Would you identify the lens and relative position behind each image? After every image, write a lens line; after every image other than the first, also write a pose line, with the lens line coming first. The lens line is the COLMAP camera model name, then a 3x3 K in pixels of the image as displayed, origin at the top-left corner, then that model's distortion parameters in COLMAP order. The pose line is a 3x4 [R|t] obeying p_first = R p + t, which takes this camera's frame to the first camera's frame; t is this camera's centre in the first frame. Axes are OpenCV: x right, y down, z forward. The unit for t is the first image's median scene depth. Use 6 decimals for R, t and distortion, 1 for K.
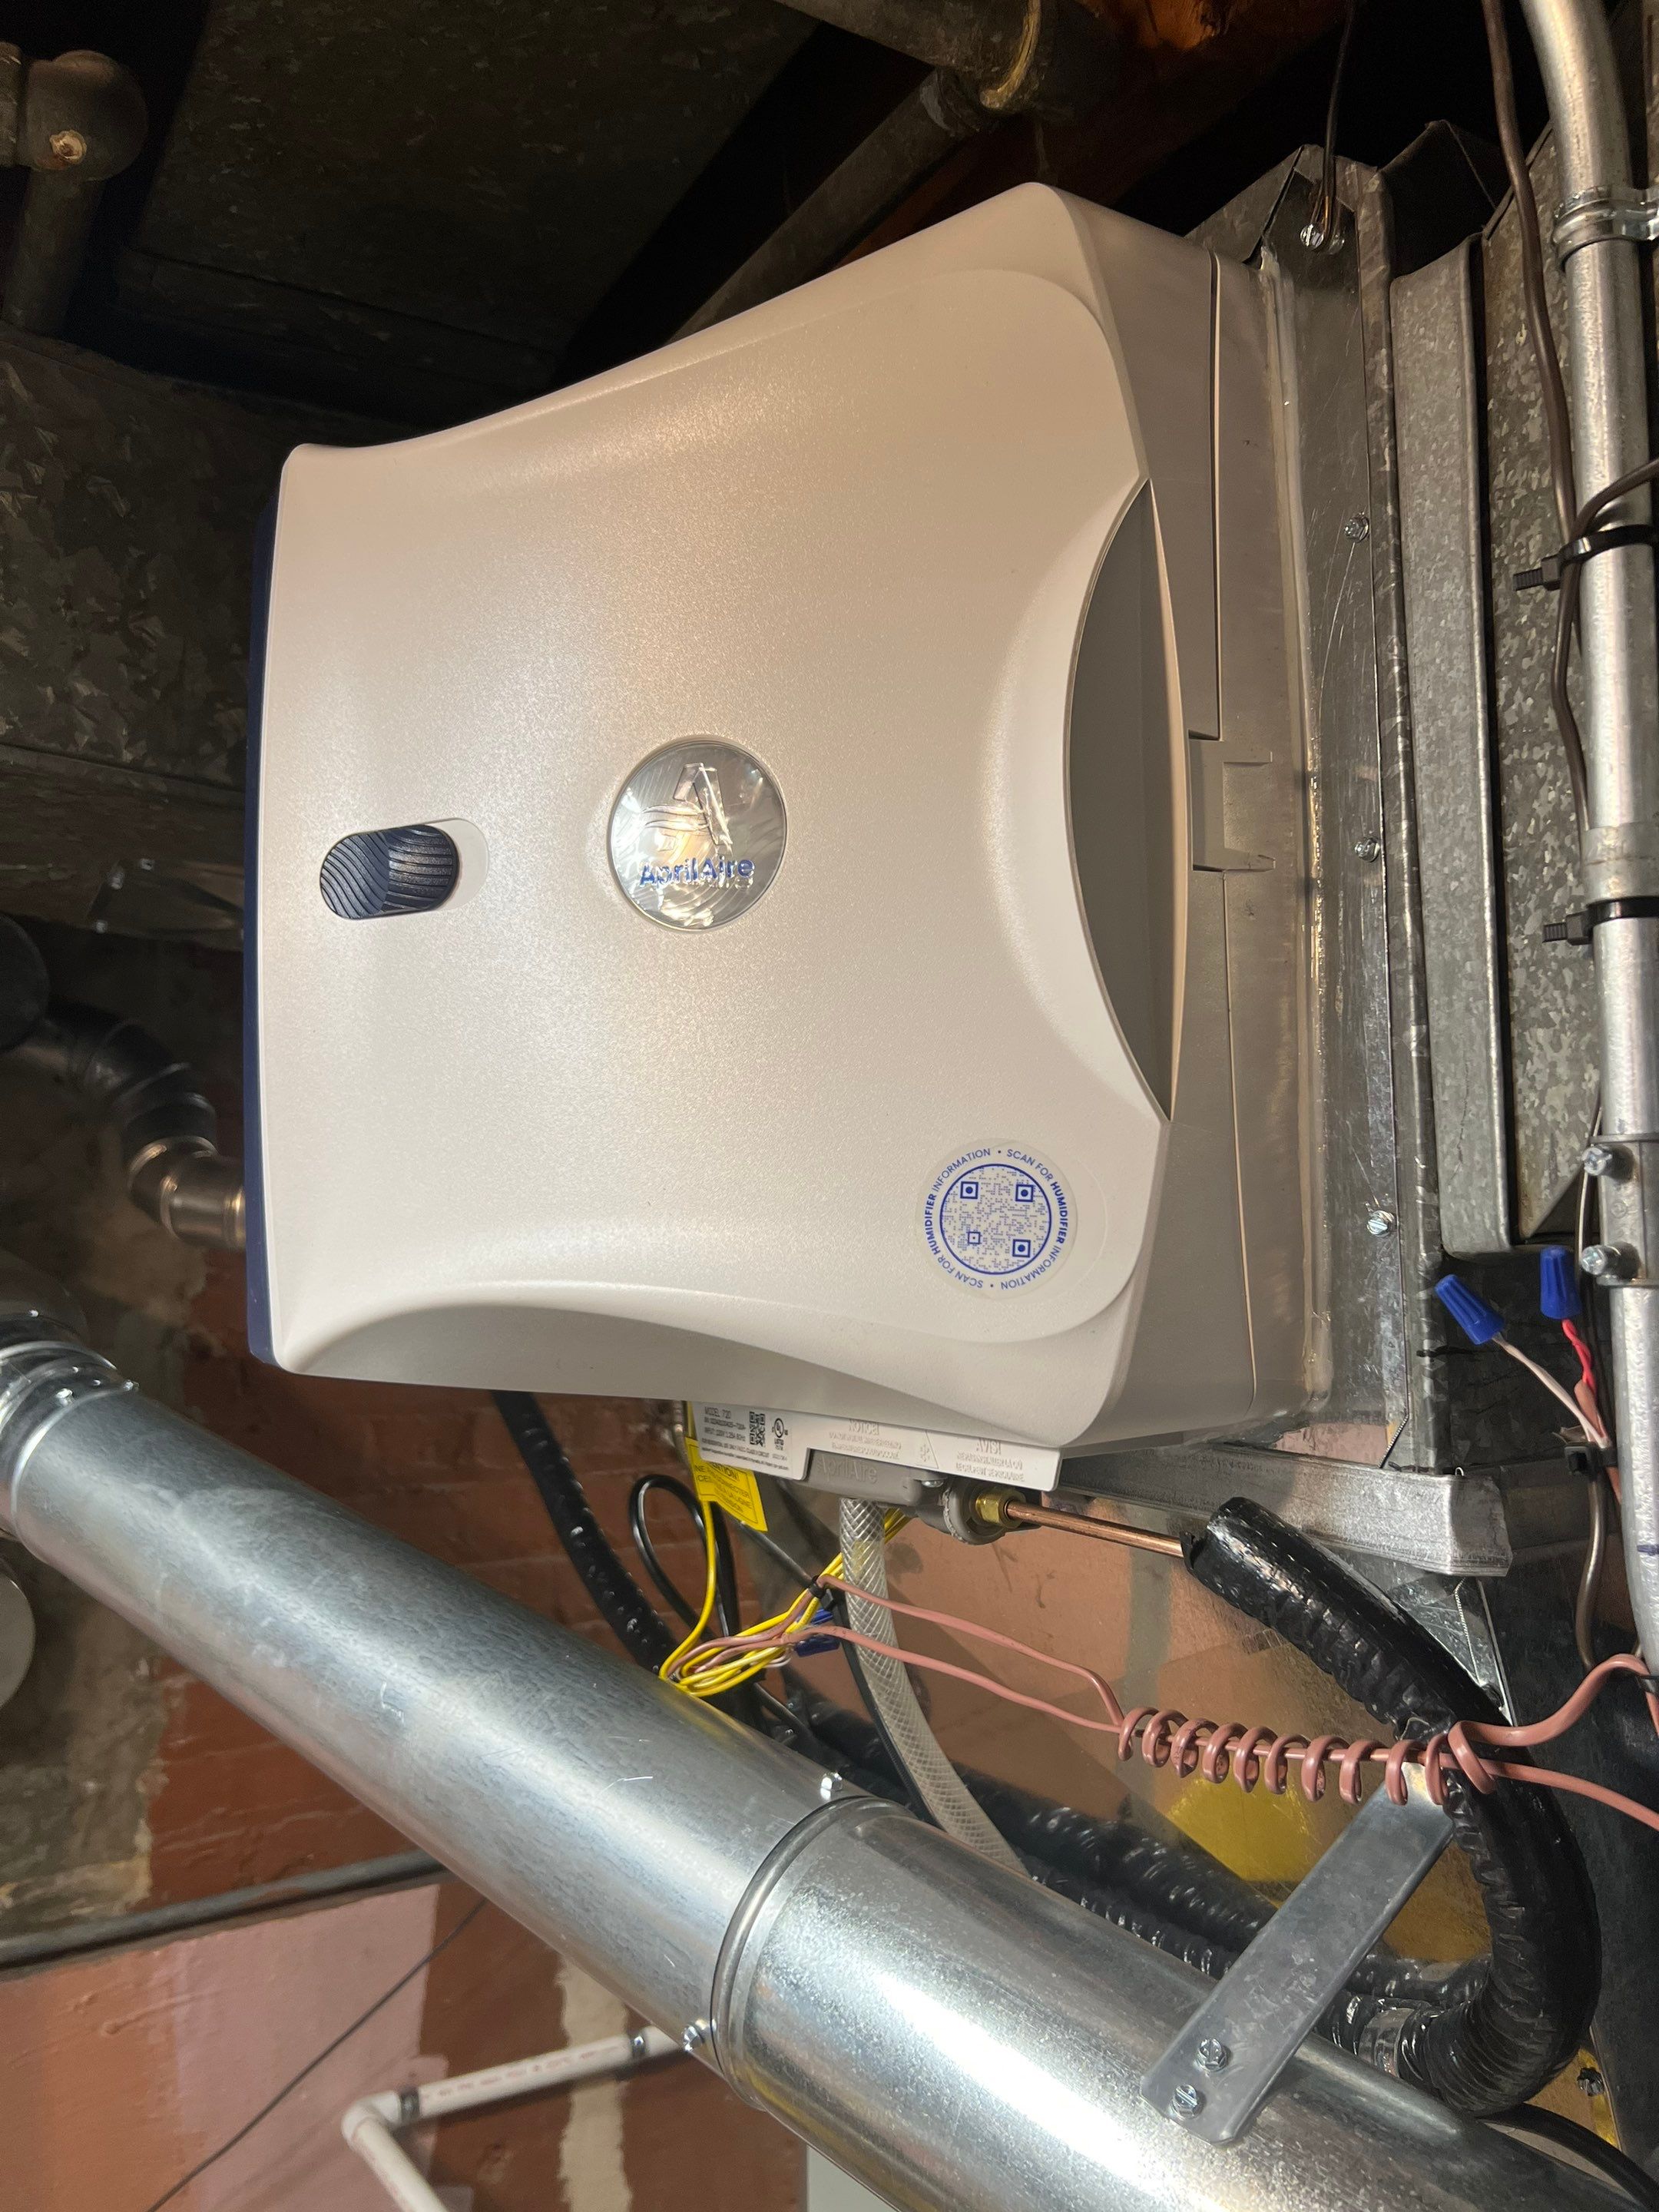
lens RADIAL K [[1685.6, 0, 838.9], [0, 1685.6, 1106.5], [0, 0, 1]] dist [0.006233, -0.000359]
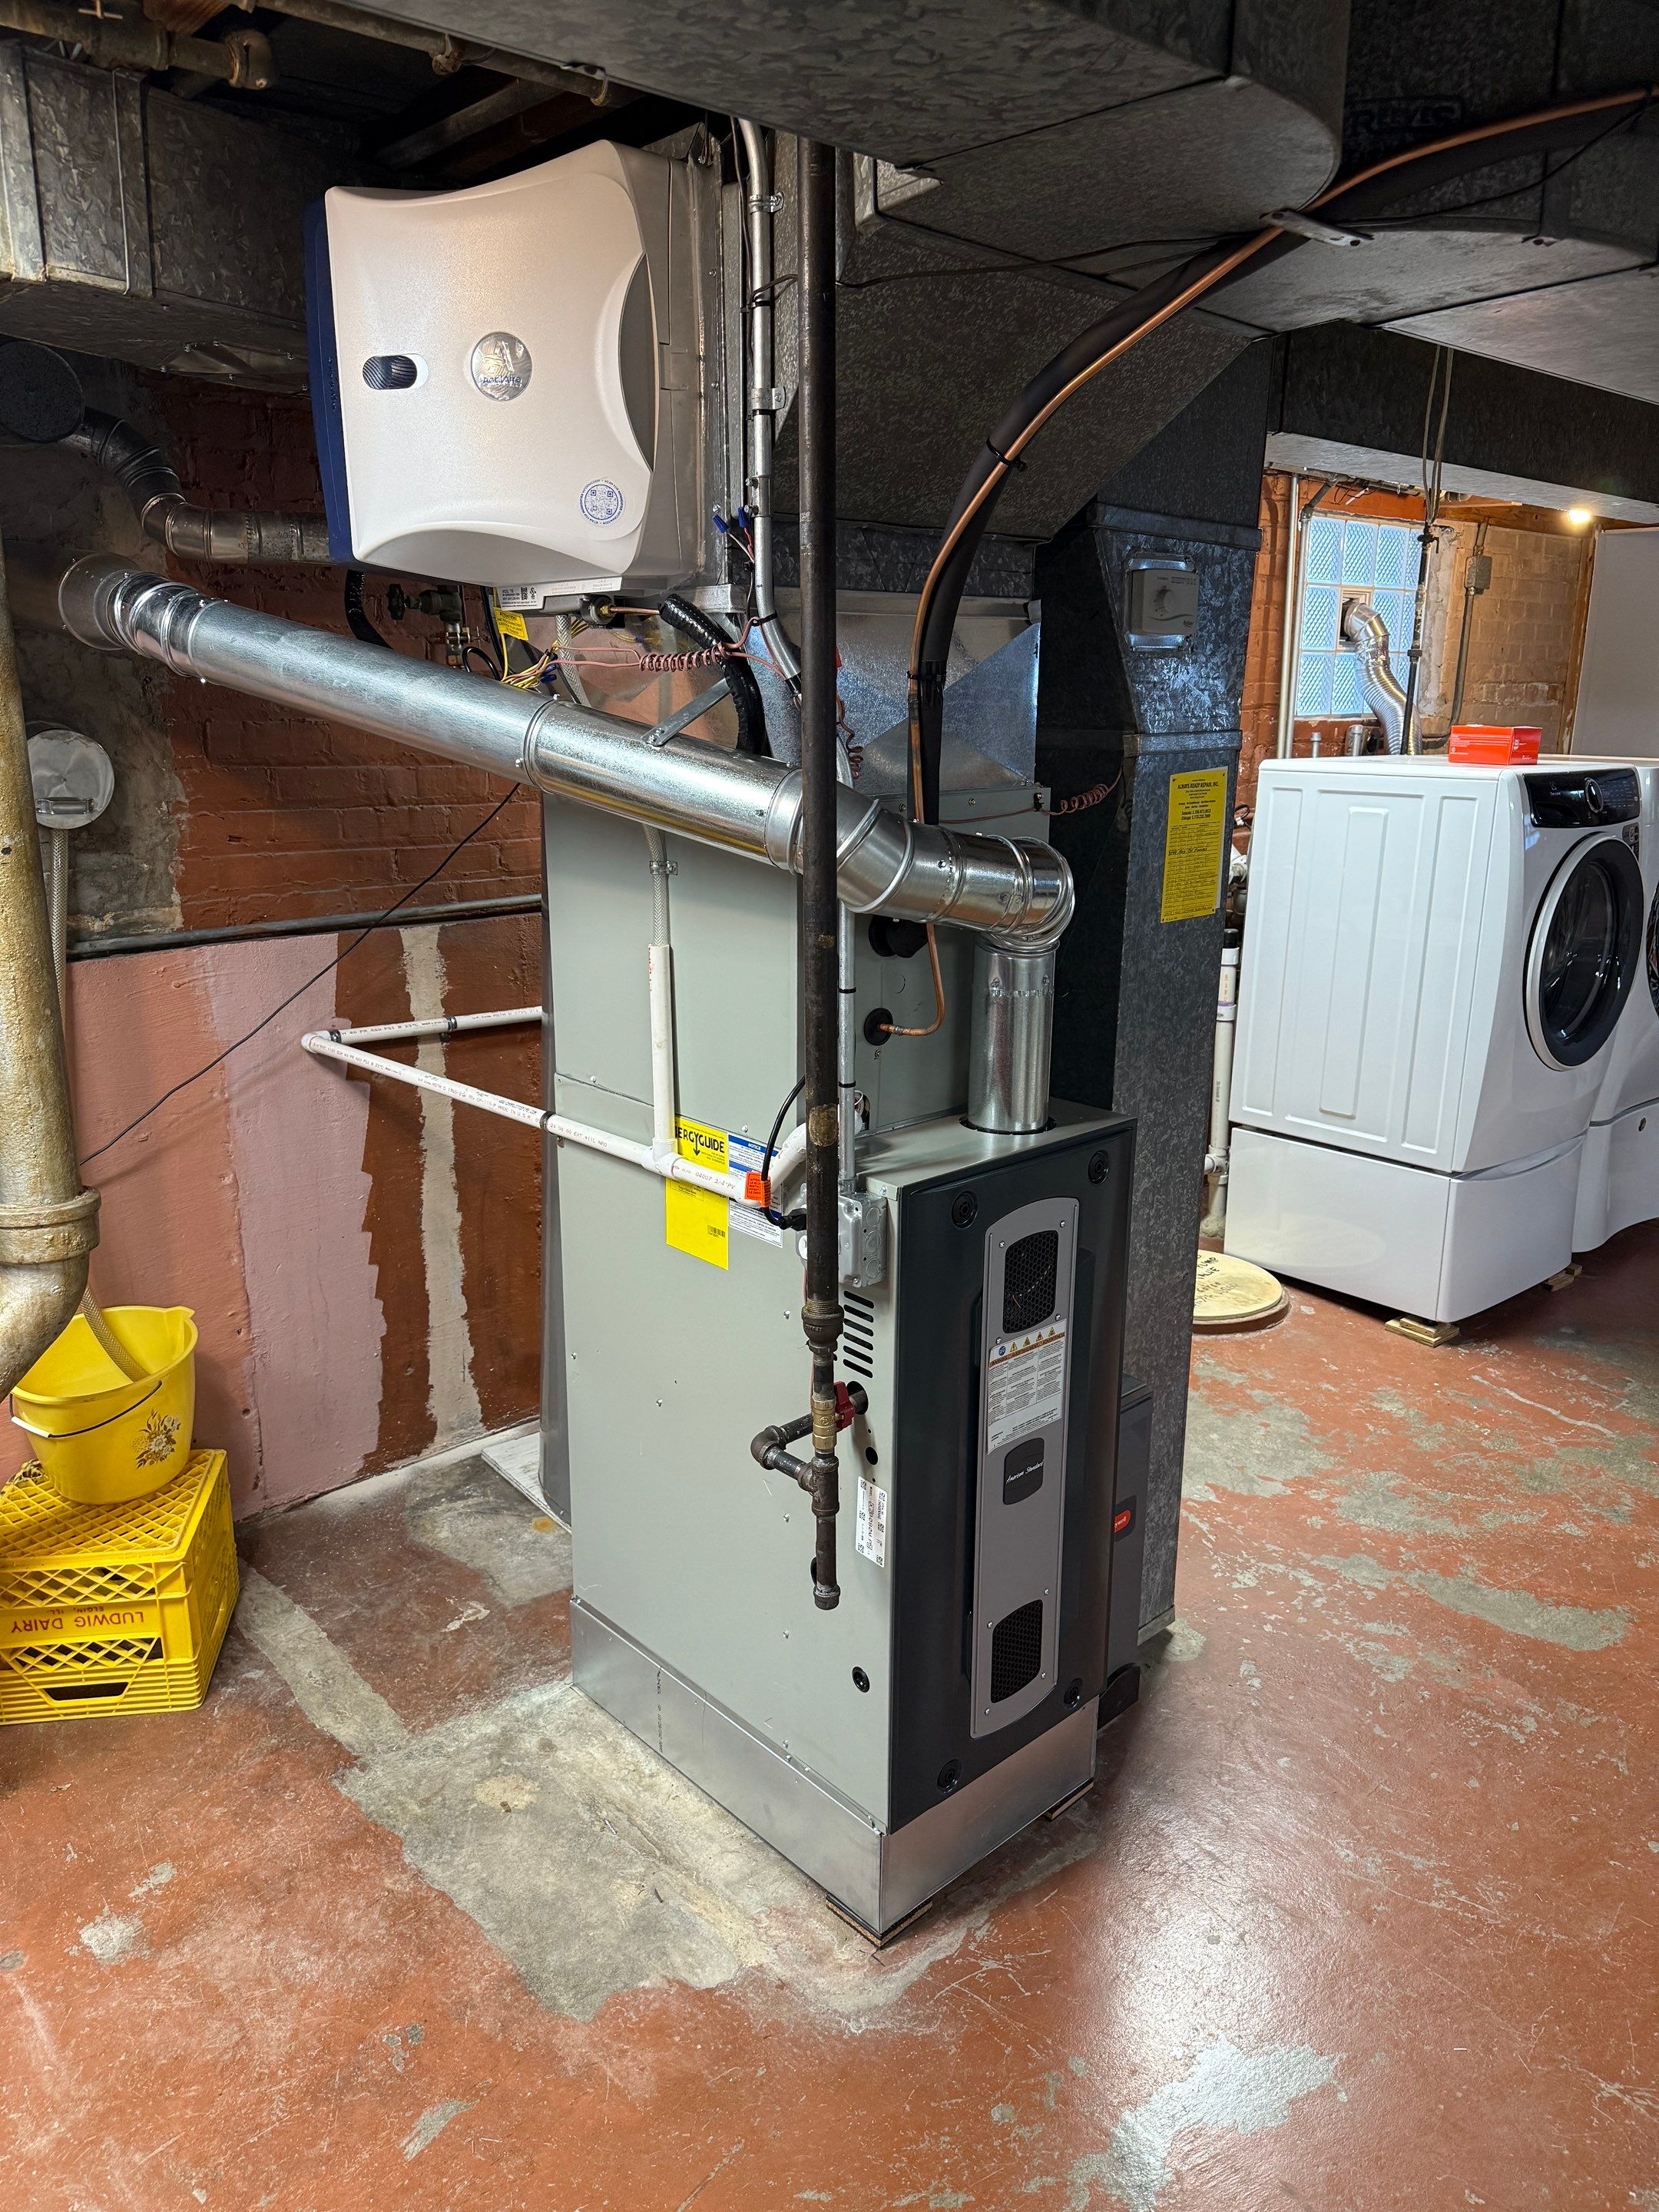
lens RADIAL K [[1578.7, 0, 833.2], [0, 1578.7, 1103.3], [0, 0, 1]] dist [0.041278, -0.042908]
pose [[0.982983, -0.032644, 0.180771, -0.048527], [-0.028866, 0.944407, 0.327510, 0.113846], [-0.181412, -0.327155, 0.927394, -1.841039]]
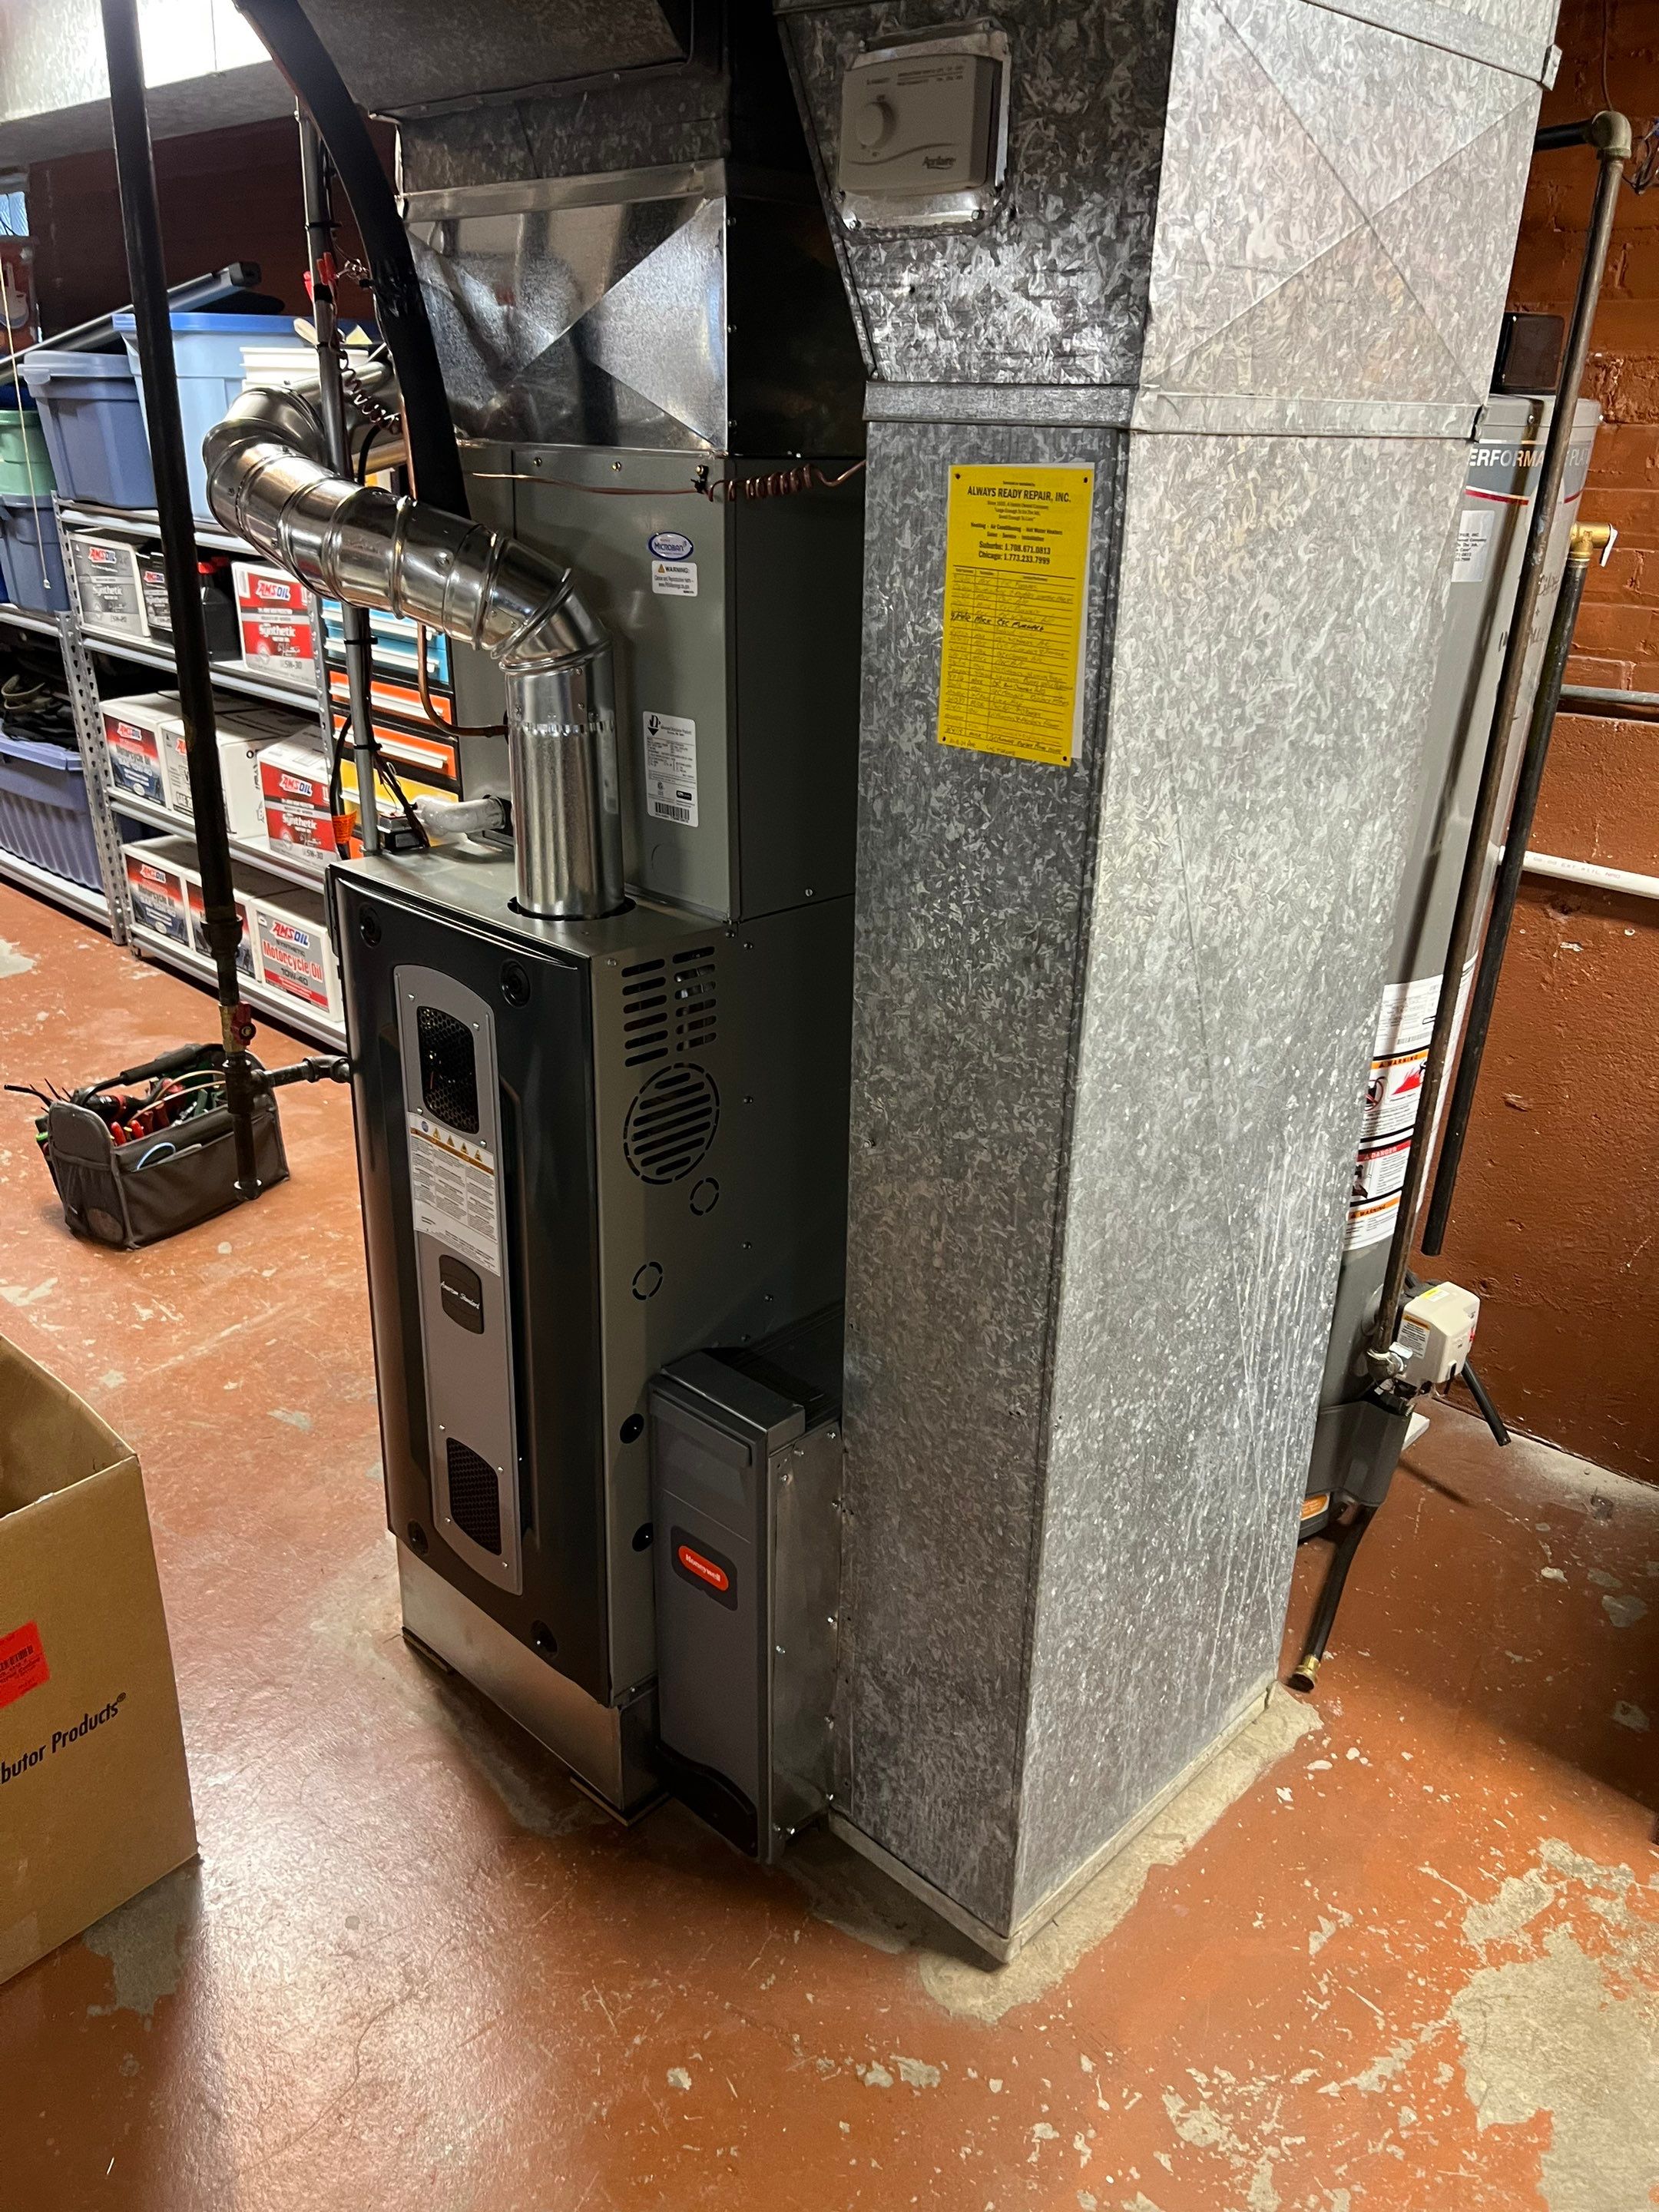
lens RADIAL K [[1685.6, 0, 843.4], [0, 1685.6, 1097.8], [0, 0, 1]] dist [0.006233, -0.000359]
pose [[0.232071, 0.381942, -0.894575, 3.198364], [0.042112, 0.914876, 0.401534, 0.409539], [0.971787, -0.130856, 0.196232, 0.722965]]
